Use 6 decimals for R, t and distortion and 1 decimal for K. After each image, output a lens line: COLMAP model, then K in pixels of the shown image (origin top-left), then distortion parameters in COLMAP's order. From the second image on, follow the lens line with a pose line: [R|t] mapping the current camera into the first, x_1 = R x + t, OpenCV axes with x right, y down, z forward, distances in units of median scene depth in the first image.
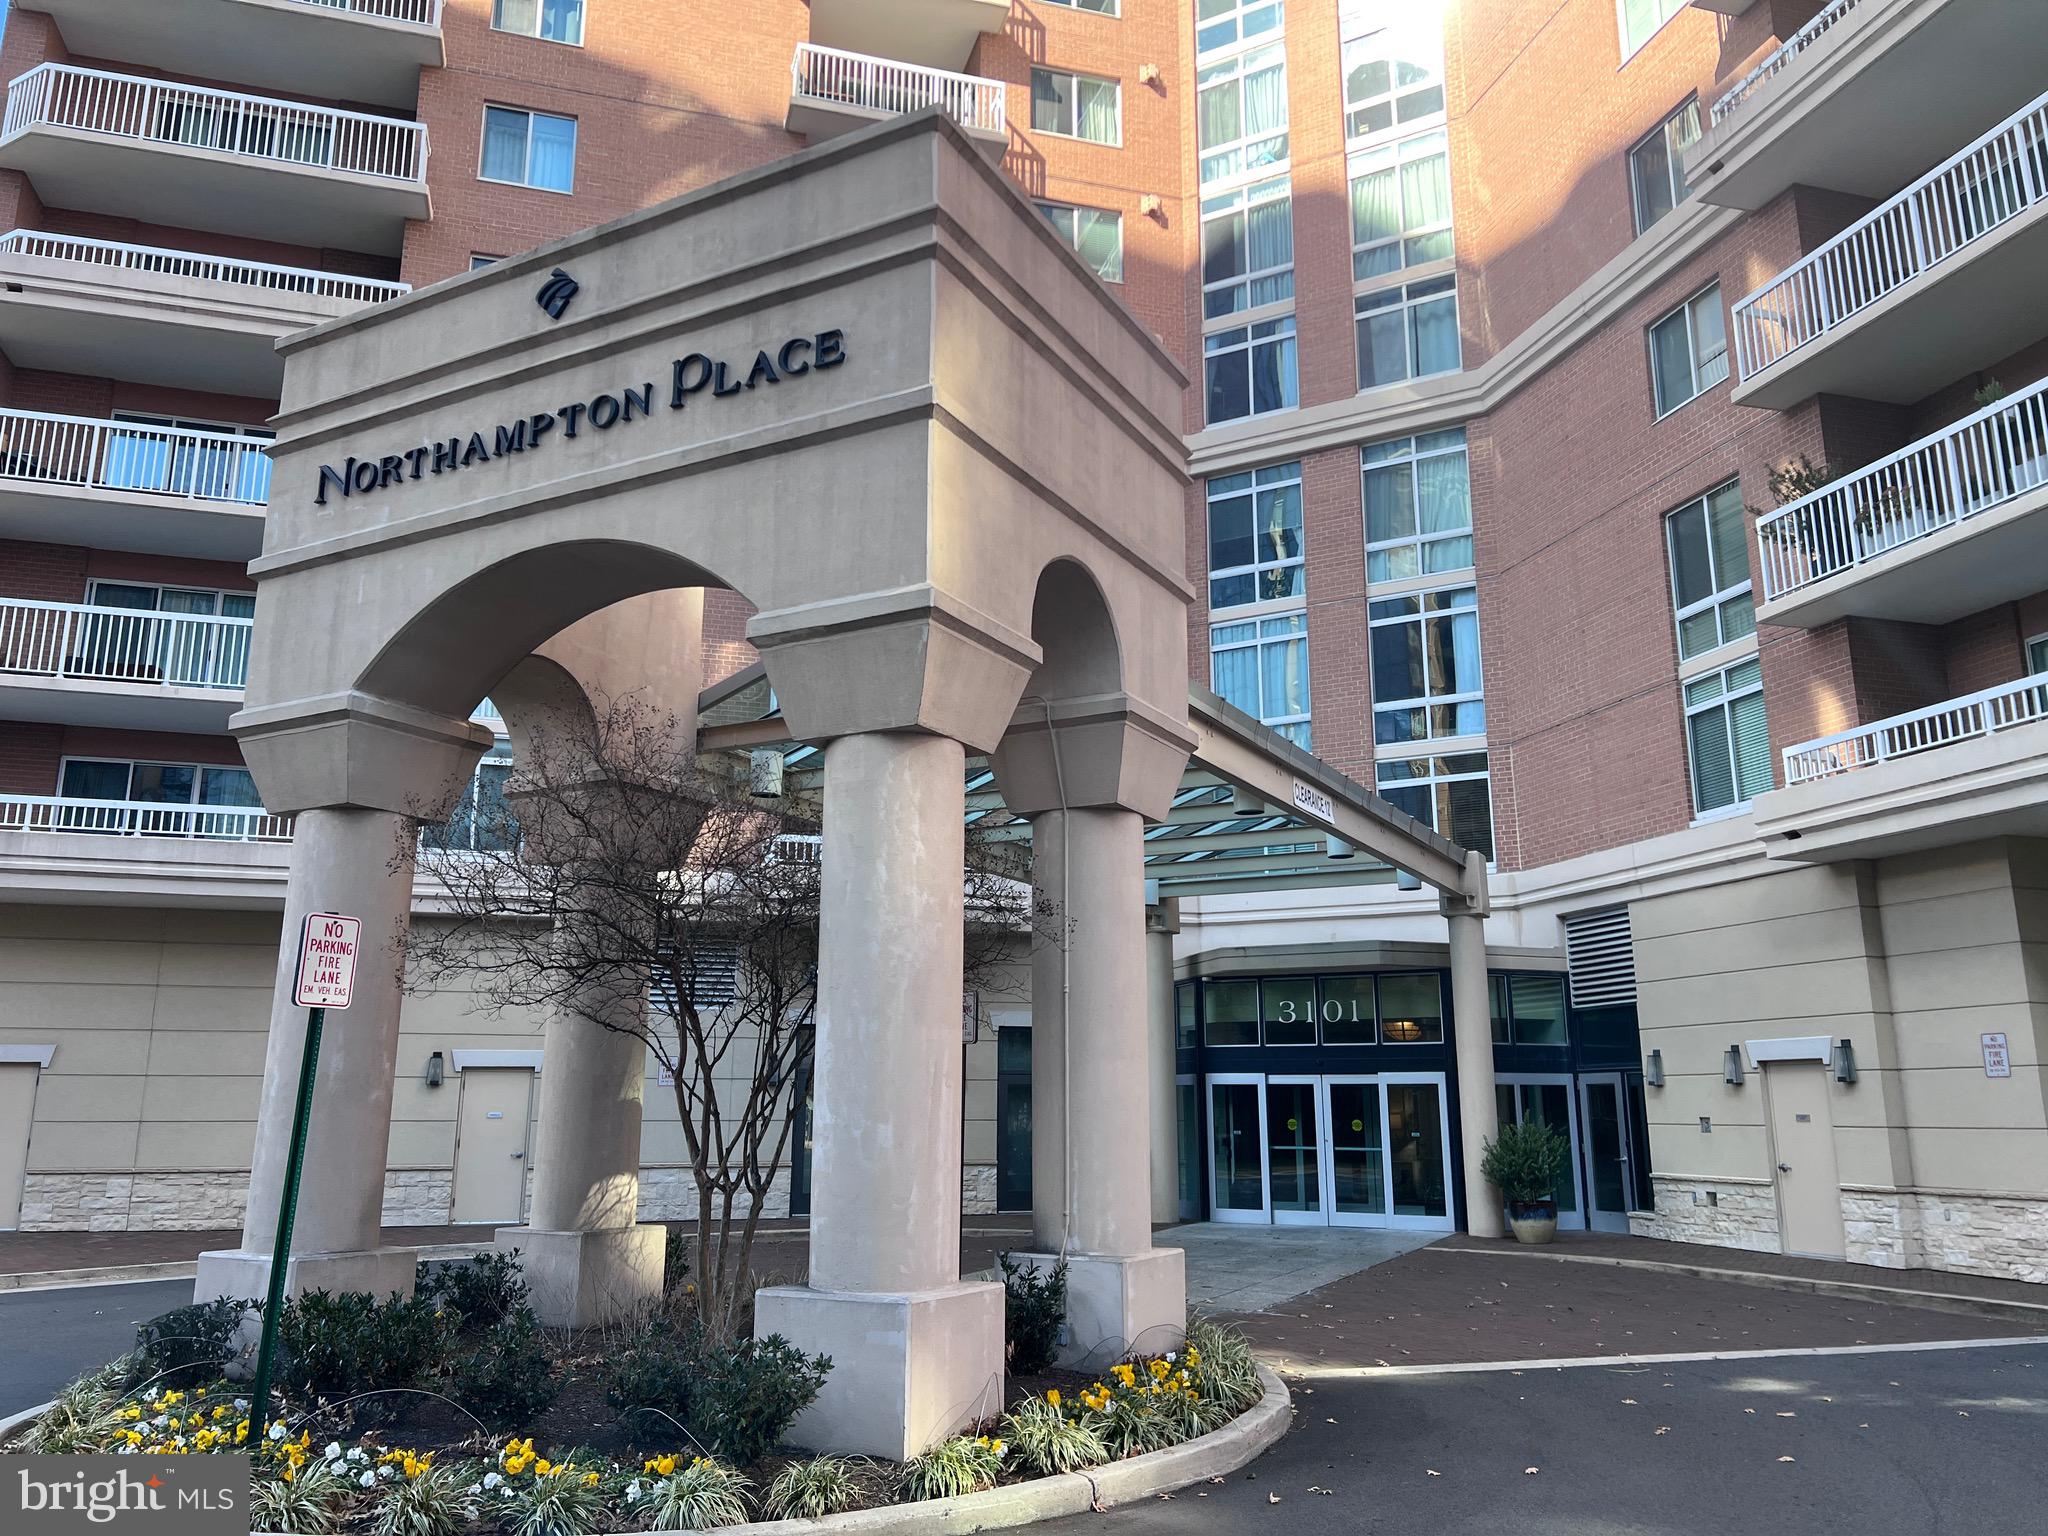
lens RADIAL K [[1552.4, 0, 1023.6], [0, 1552.4, 765.8], [0, 0, 1]] dist [0.063482, -0.069845]
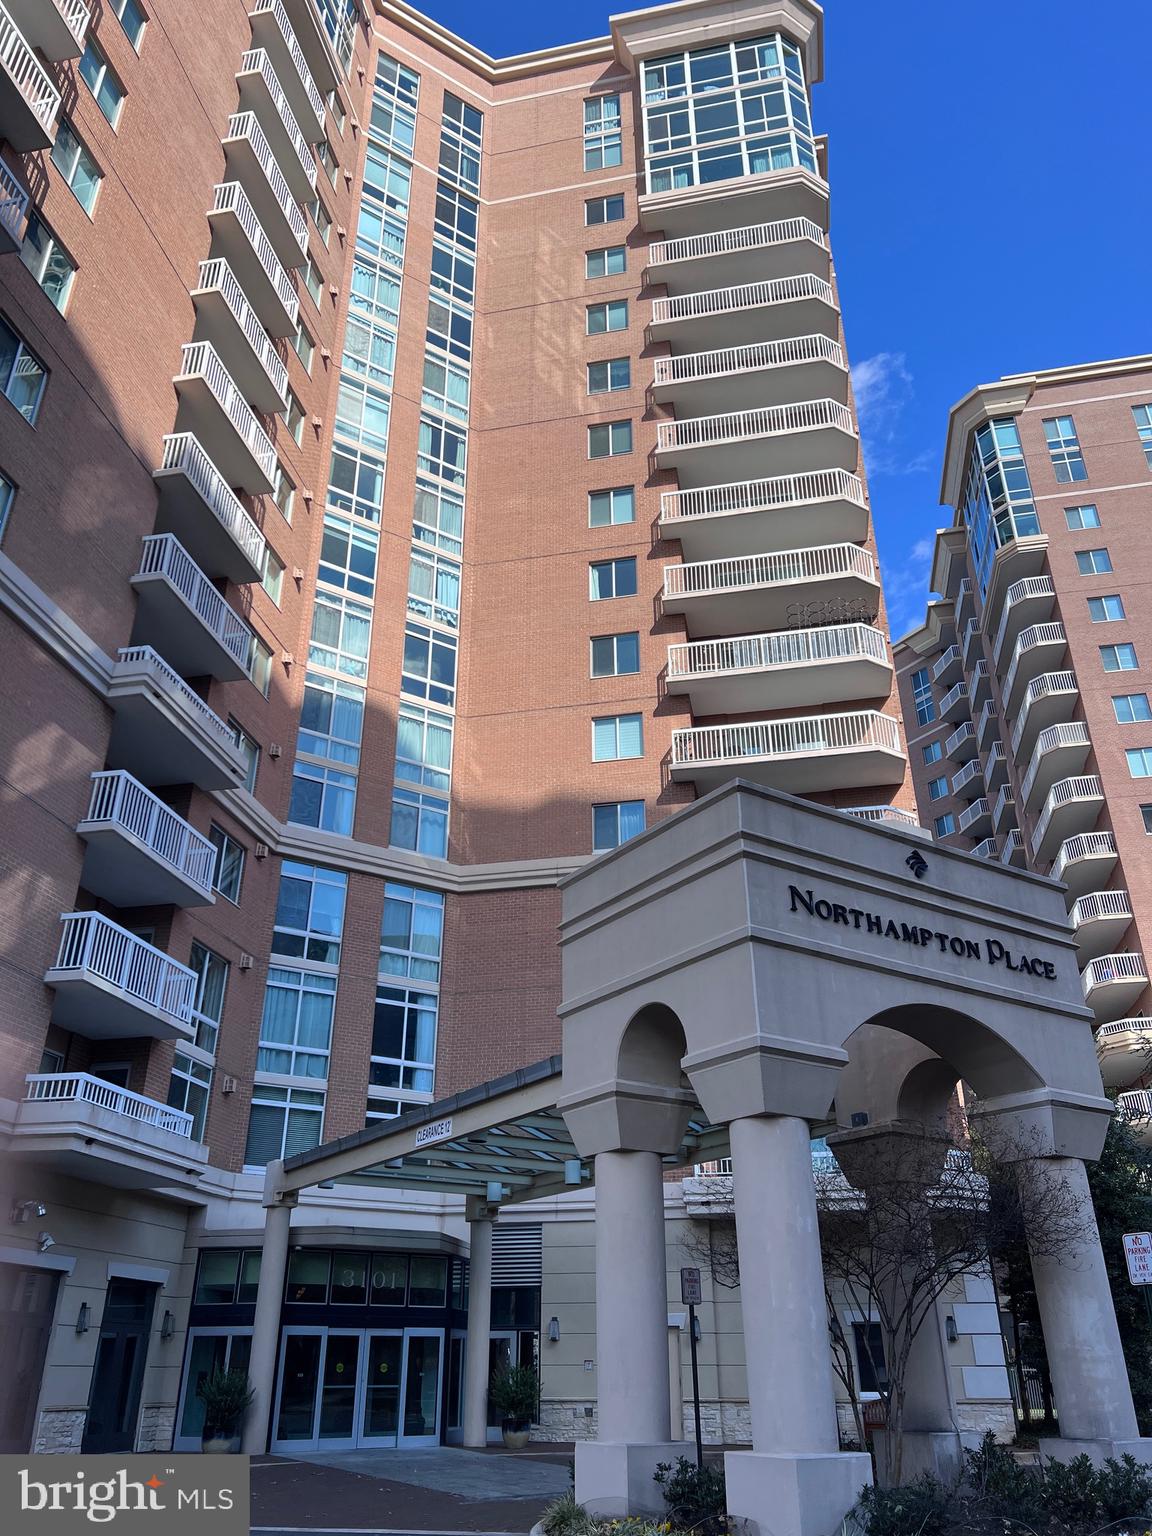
lens RADIAL K [[1164.3, 0, 582.0], [0, 1164.3, 775.8], [0, 0, 1]] dist [0.063482, -0.069845]
pose [[0.457152, 0.401260, 0.793727, -0.777858], [-0.192880, 0.915931, -0.351948, 0.080798], [-0.868222, 0.007800, 0.496114, 0.313483]]
